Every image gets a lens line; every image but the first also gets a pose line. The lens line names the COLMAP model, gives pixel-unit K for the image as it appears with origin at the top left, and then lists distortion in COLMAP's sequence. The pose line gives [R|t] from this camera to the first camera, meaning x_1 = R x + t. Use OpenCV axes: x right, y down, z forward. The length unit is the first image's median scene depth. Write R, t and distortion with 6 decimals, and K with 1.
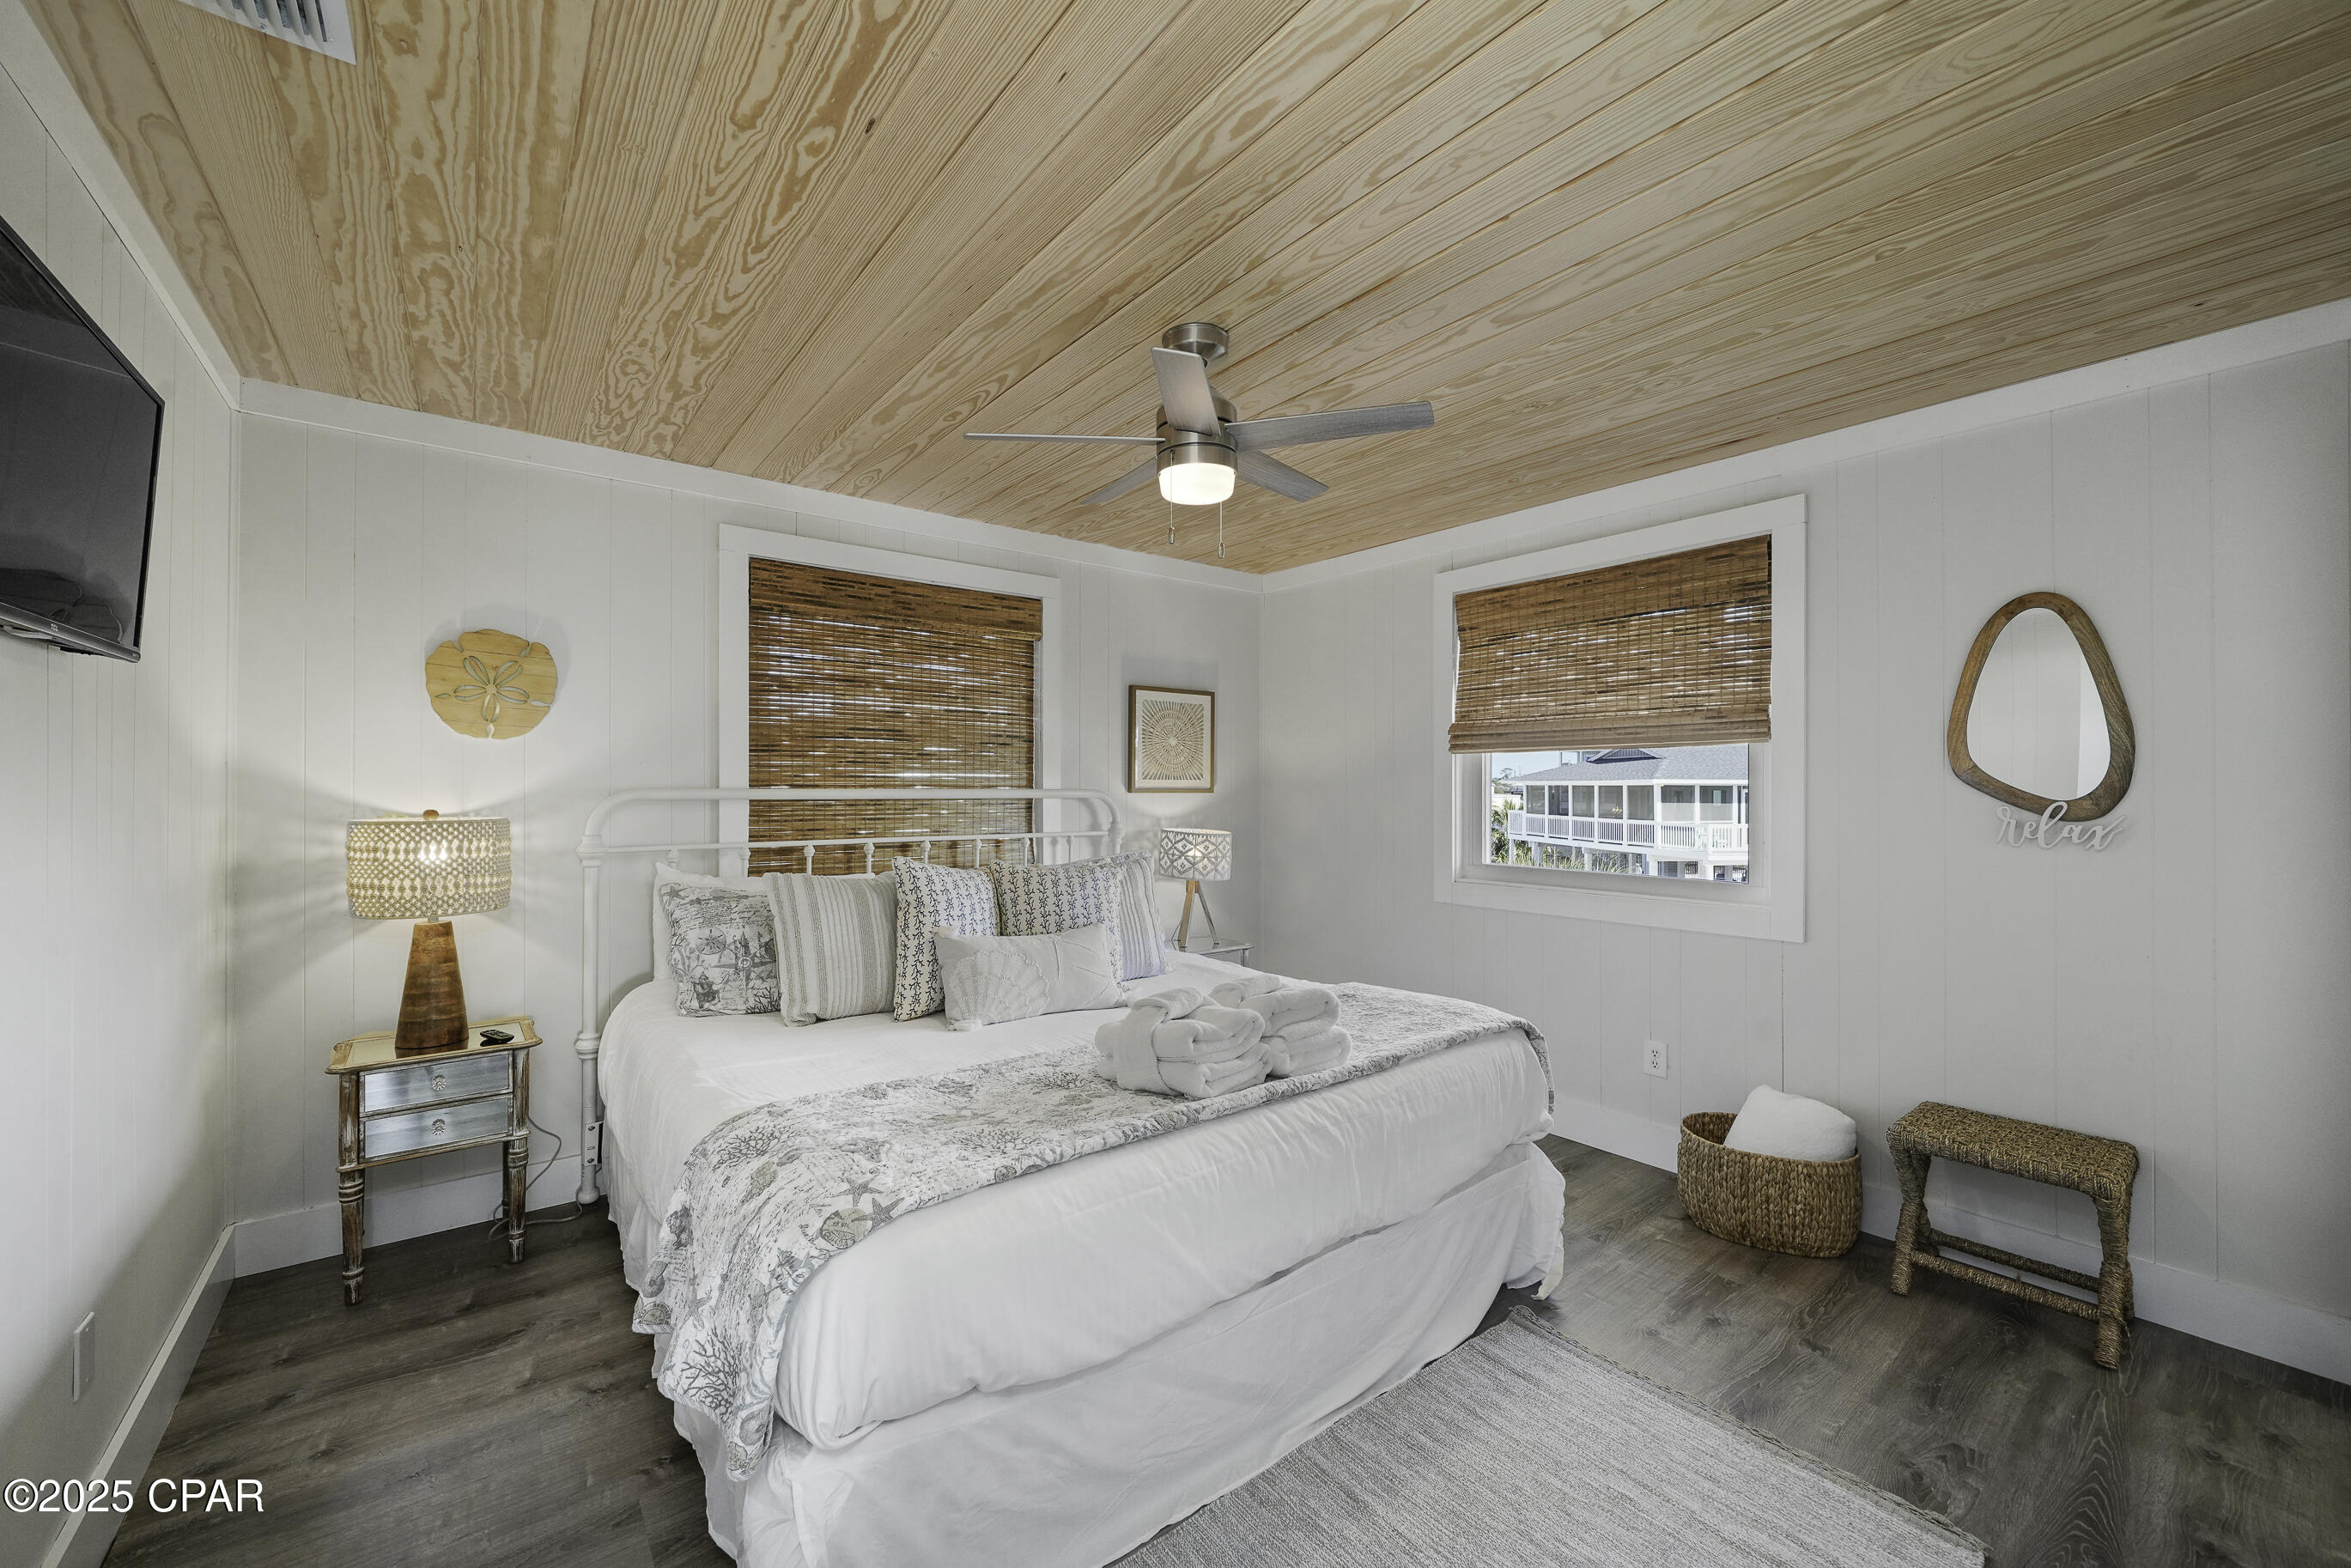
lens RADIAL K [[897.4, 0, 1145.5], [0, 897.4, 780.5], [0, 0, 1]] dist [-0.012611, 0.001047]
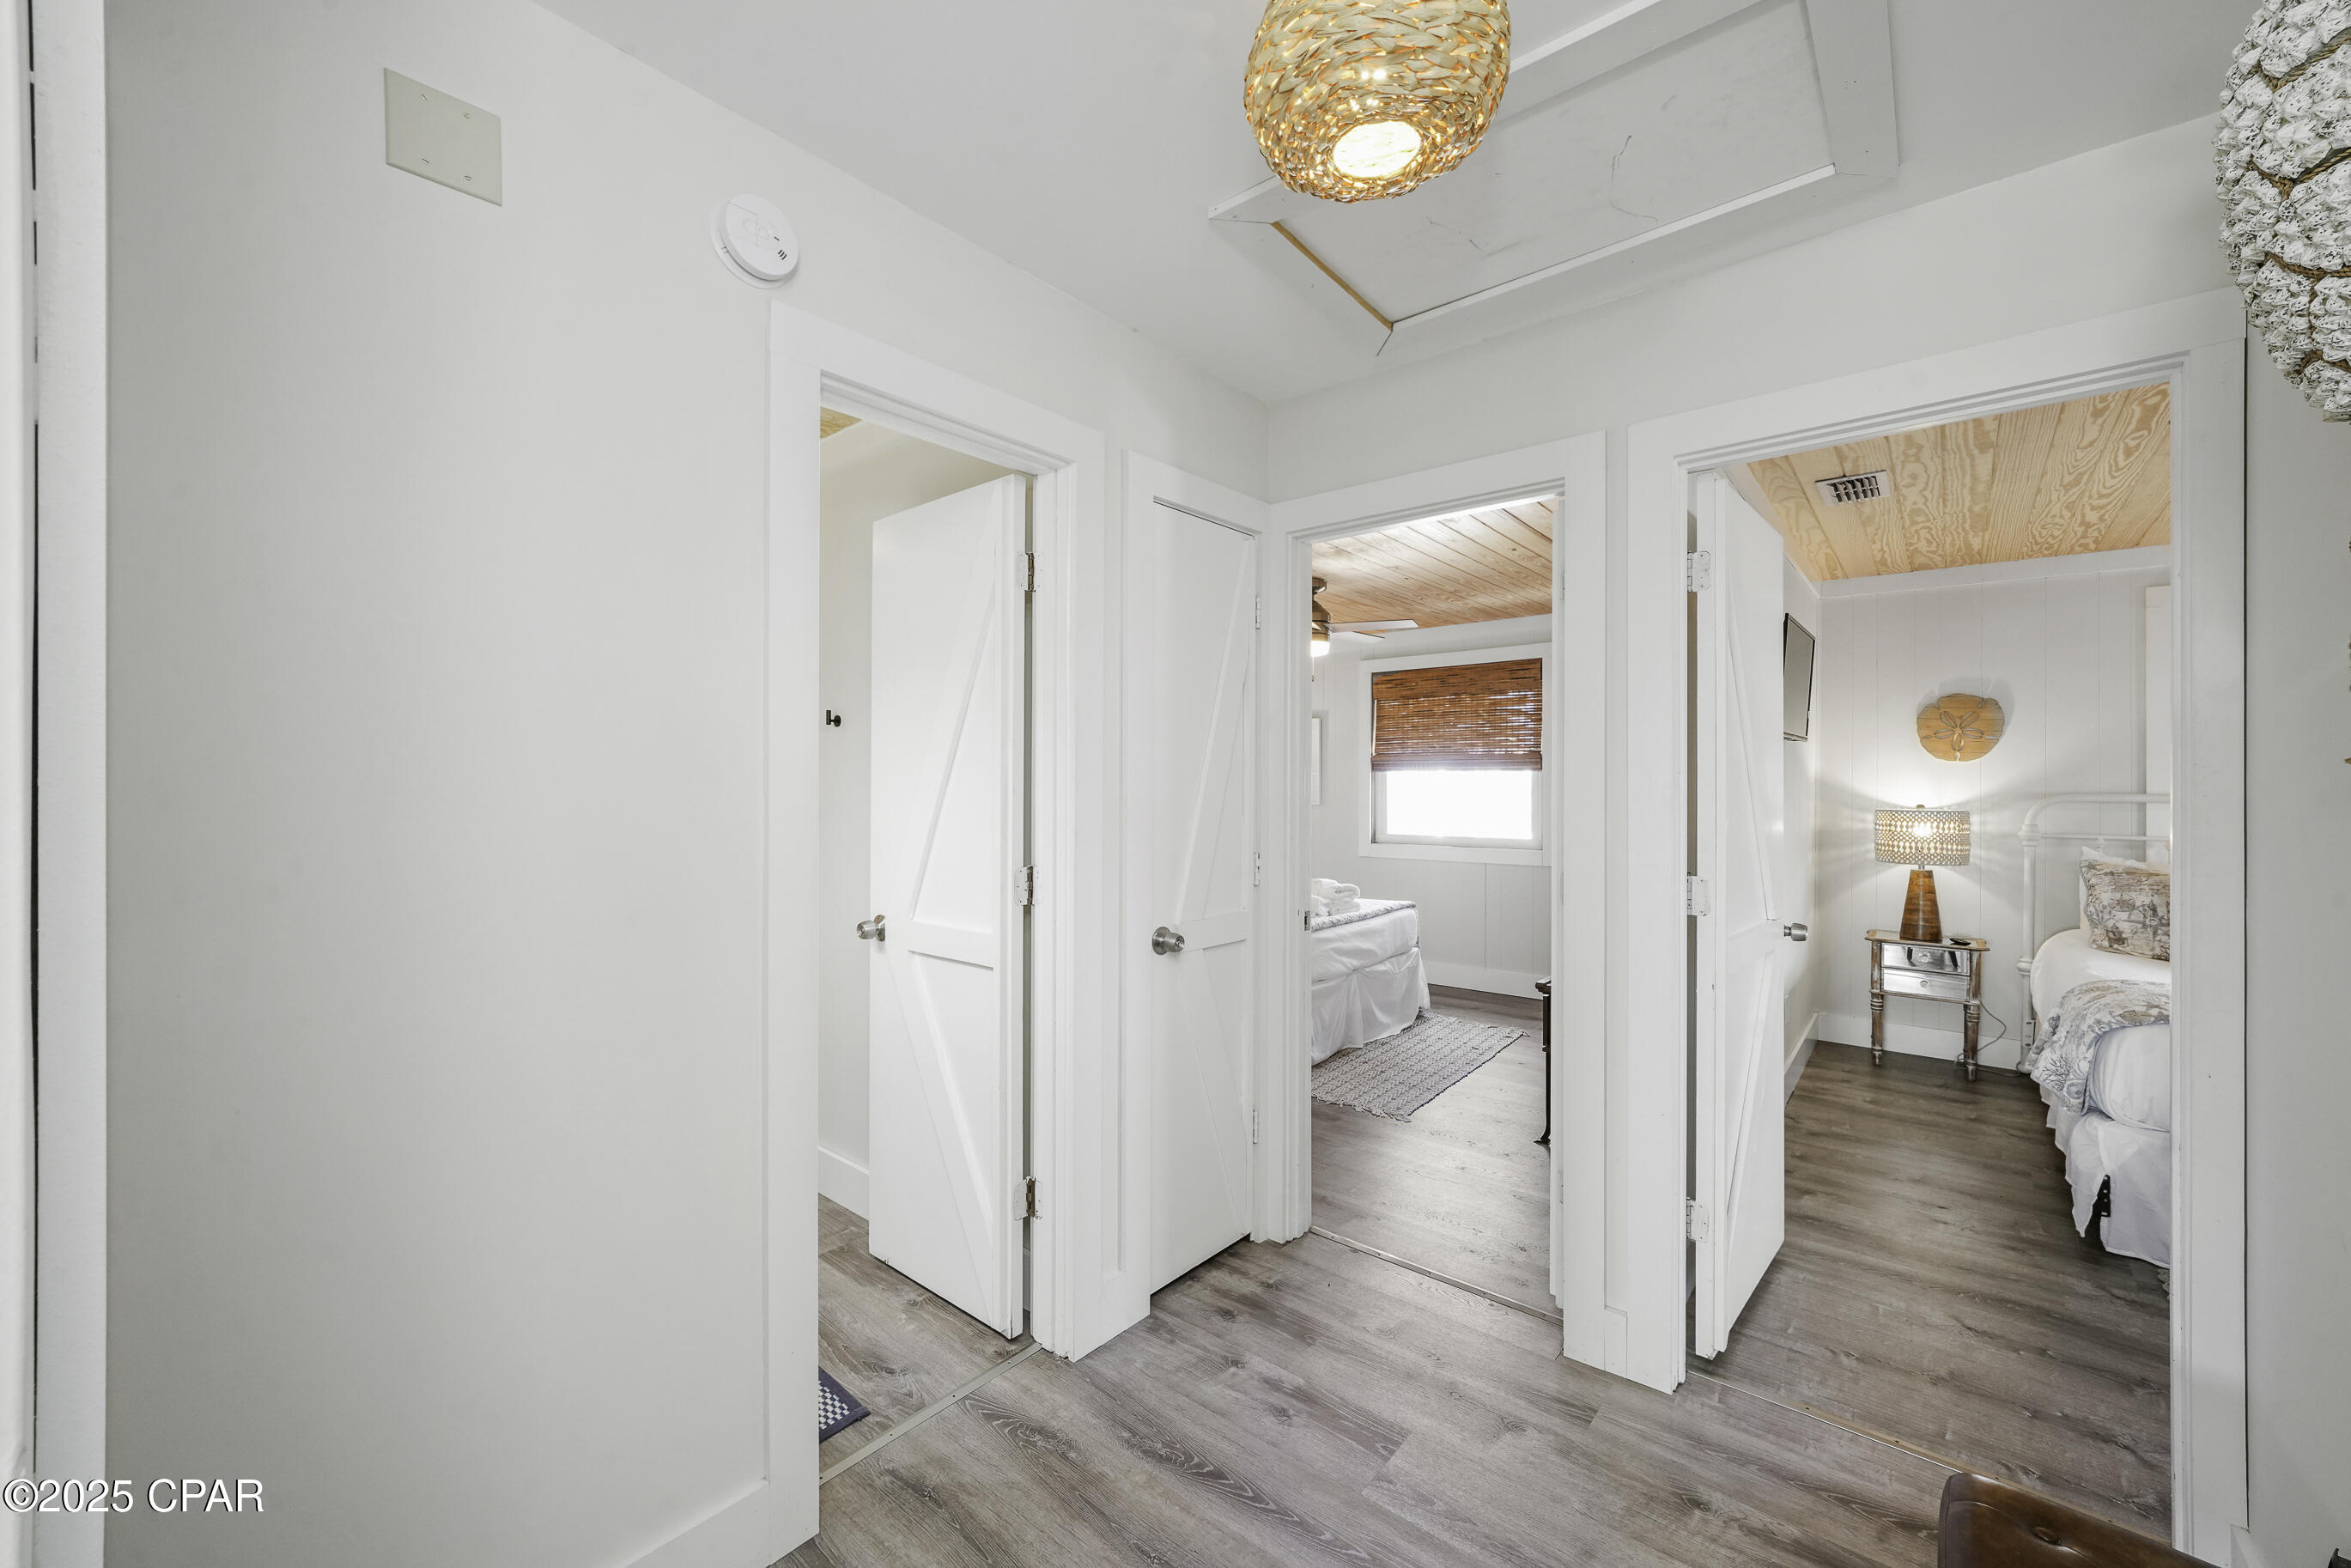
lens RADIAL K [[923.3, 0, 1168.5], [0, 923.3, 785.7], [0, 0, 1]] dist [-0.009994, 0.000090]
pose [[0.214014, 0.000855, -0.976830, 0.624464], [0.001204, 0.999999, 0.001139, -0.007260], [0.976830, -0.001420, 0.214012, -0.807288]]
